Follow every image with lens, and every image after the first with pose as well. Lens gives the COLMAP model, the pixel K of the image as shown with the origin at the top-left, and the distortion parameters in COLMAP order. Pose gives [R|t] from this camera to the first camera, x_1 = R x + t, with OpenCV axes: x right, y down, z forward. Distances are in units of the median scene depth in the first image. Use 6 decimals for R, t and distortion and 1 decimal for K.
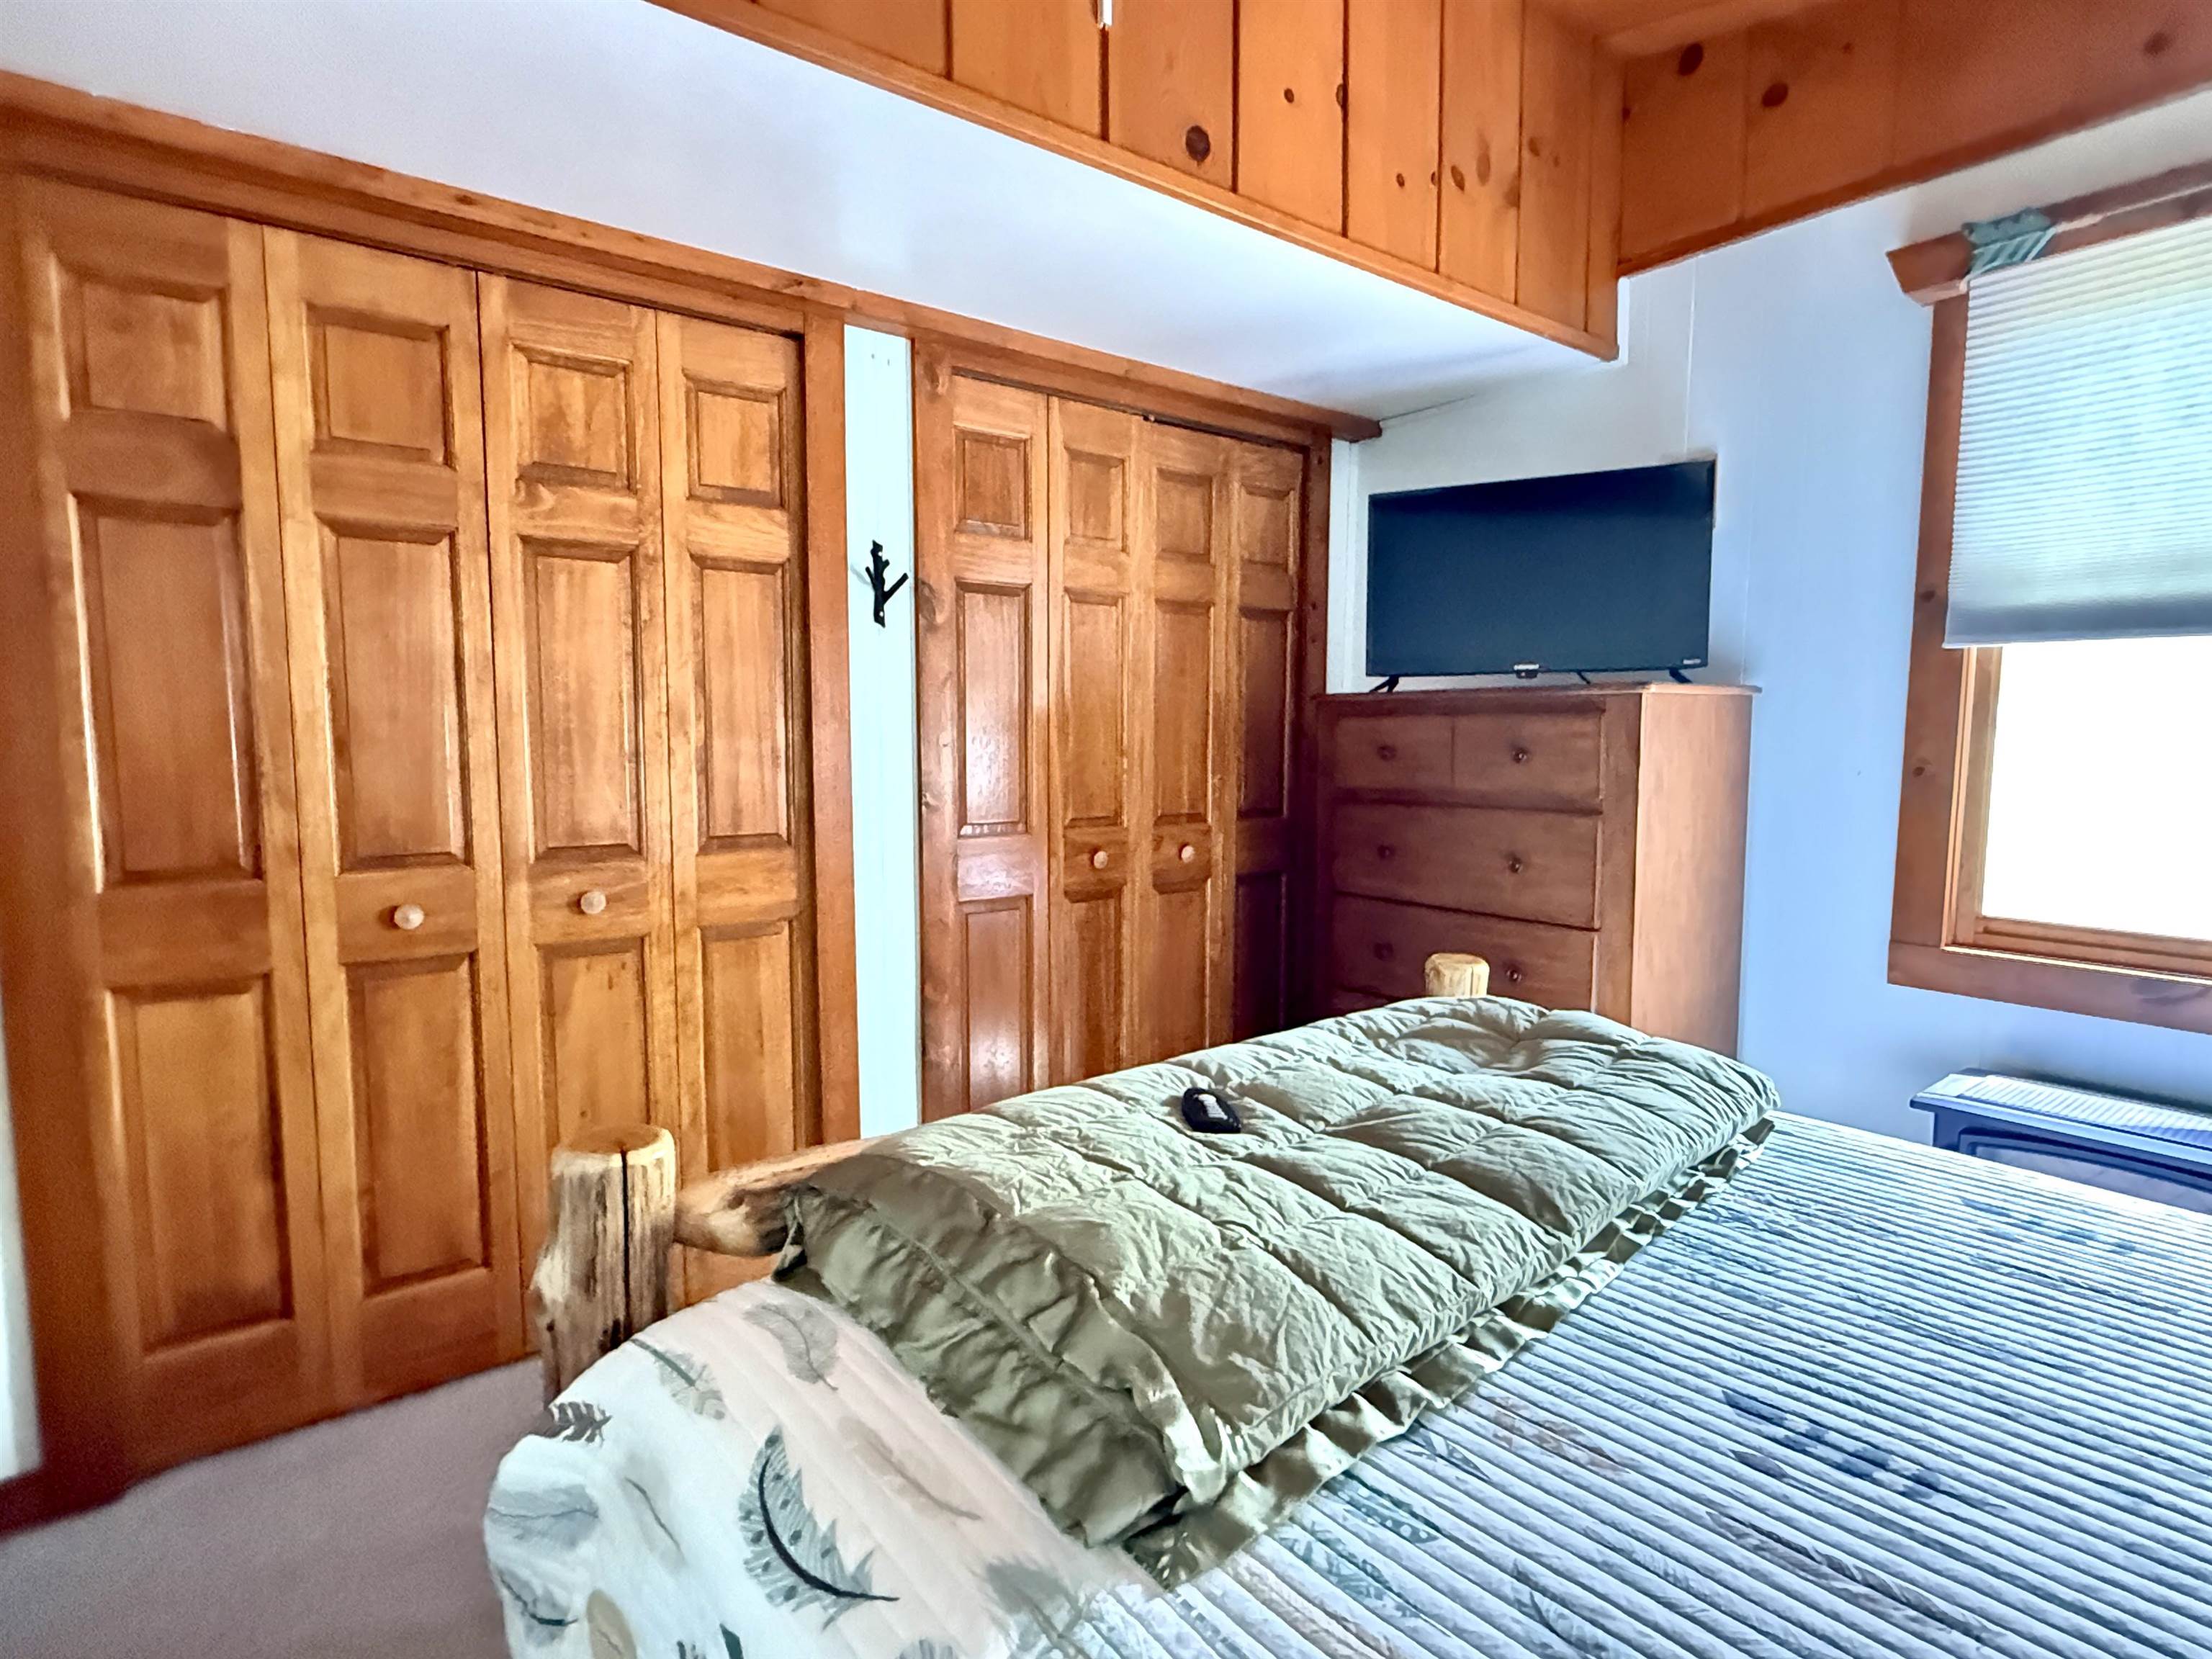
lens RADIAL K [[1147.1, 0, 1103.6], [0, 1147.1, 832.5], [0, 0, 1]] dist [0.001189, 0.000541]
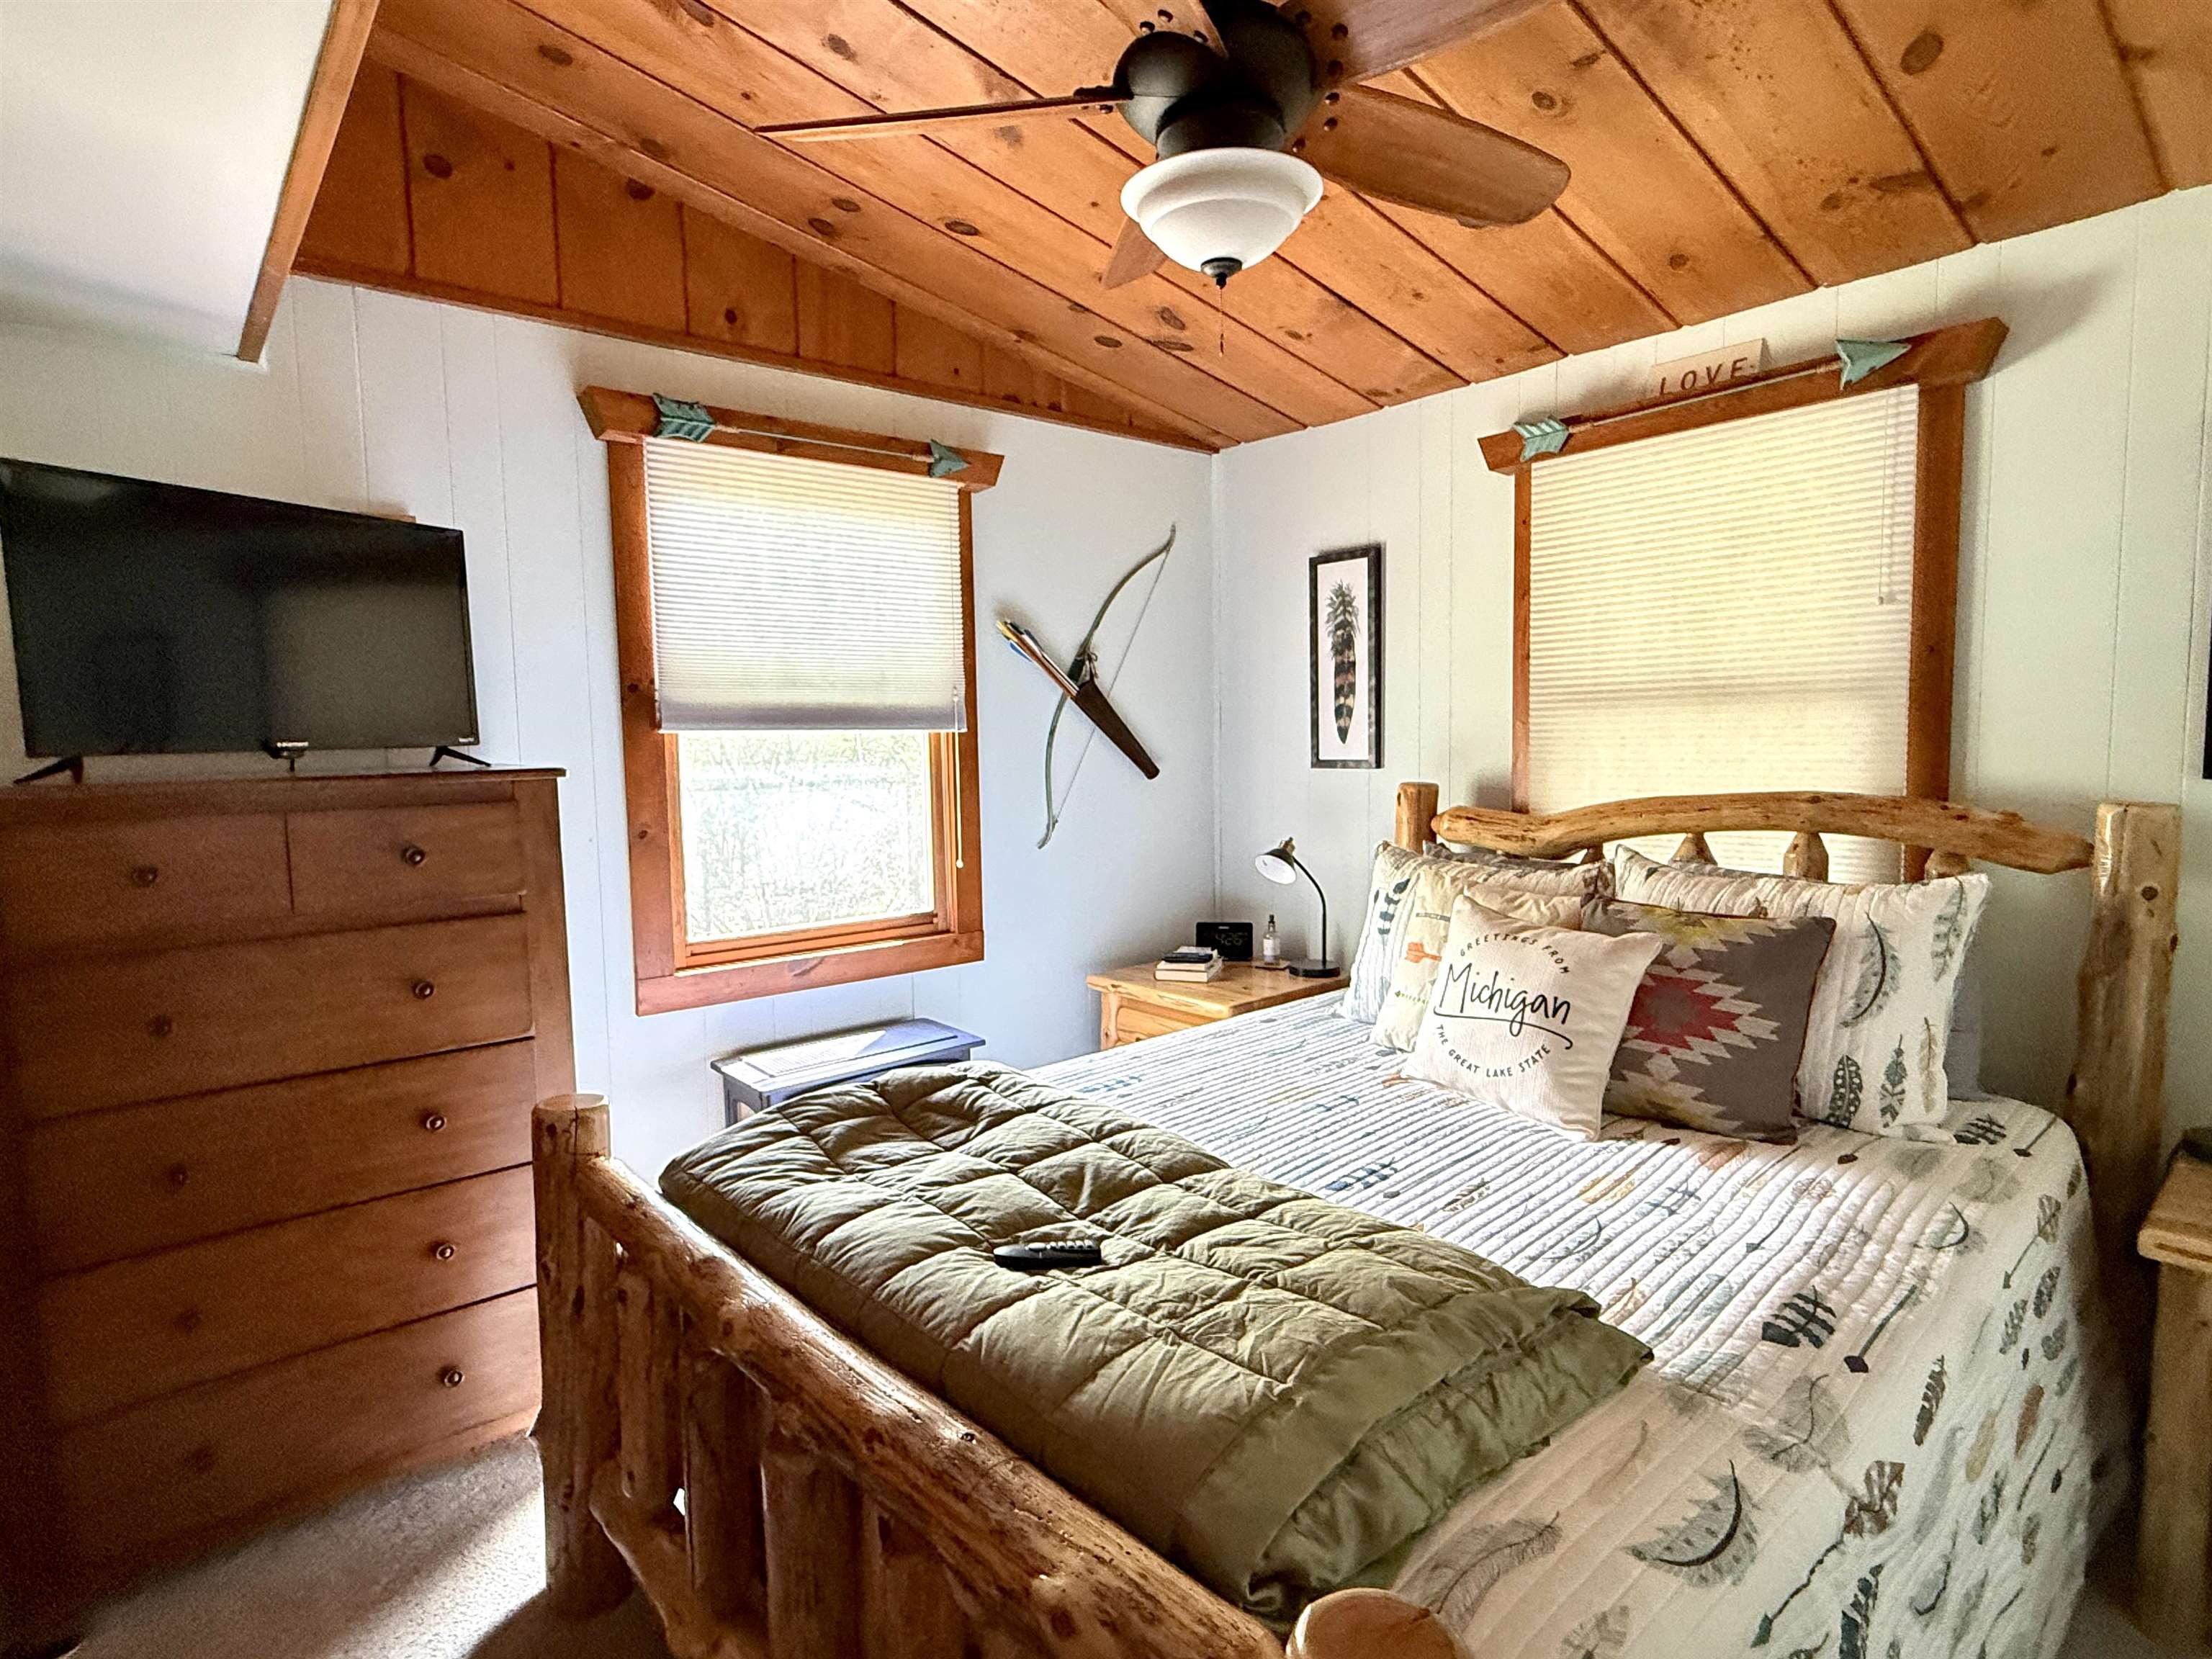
lens RADIAL K [[1139.7, 0, 1113.4], [0, 1139.7, 831.2], [0, 0, 1]] dist [0.003195, 0.000065]
pose [[-0.050143, -0.083597, 0.995237, -0.784280], [0.107326, 0.990269, 0.088587, -0.174664], [-0.992959, 0.111257, -0.040683, 0.901808]]
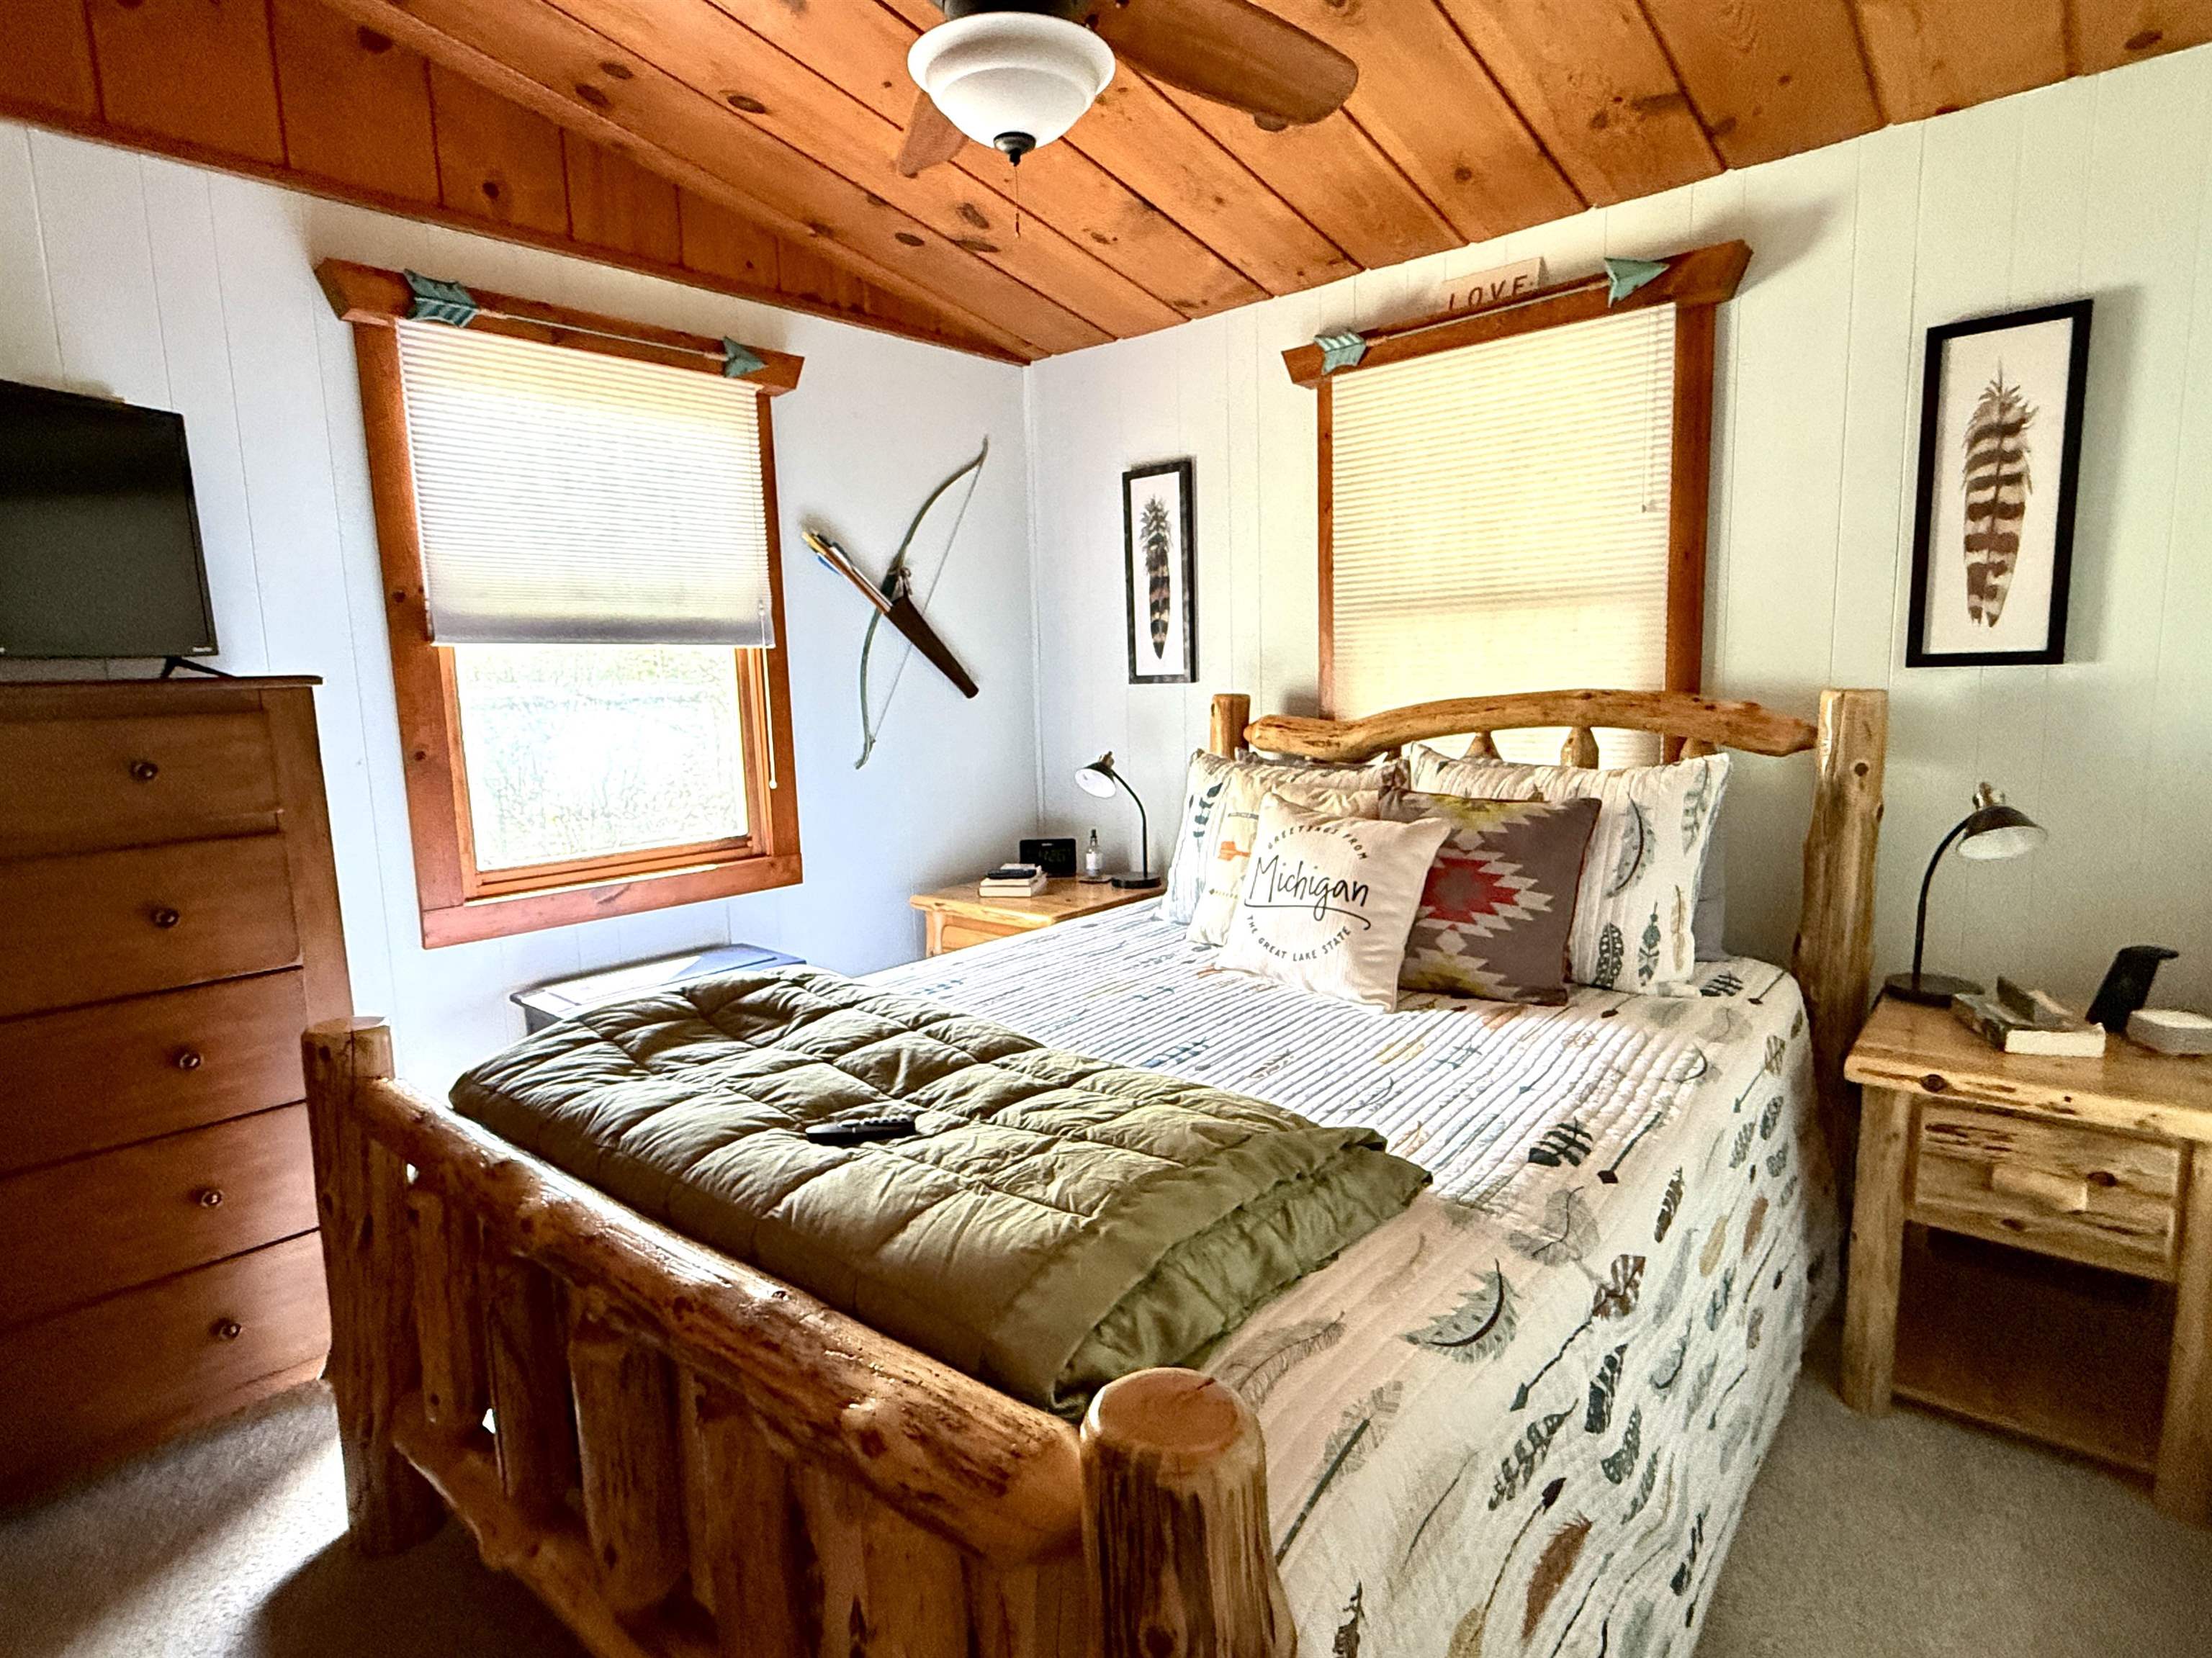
lens RADIAL K [[1140.9, 0, 1105.5], [0, 1140.9, 832.2], [0, 0, 1]] dist [0.001556, 0.000605]
pose [[-0.191114, -0.130833, 0.972809, -0.800104], [0.117157, 0.980952, 0.154945, -0.118903], [-0.974551, 0.143584, -0.172146, 0.887212]]
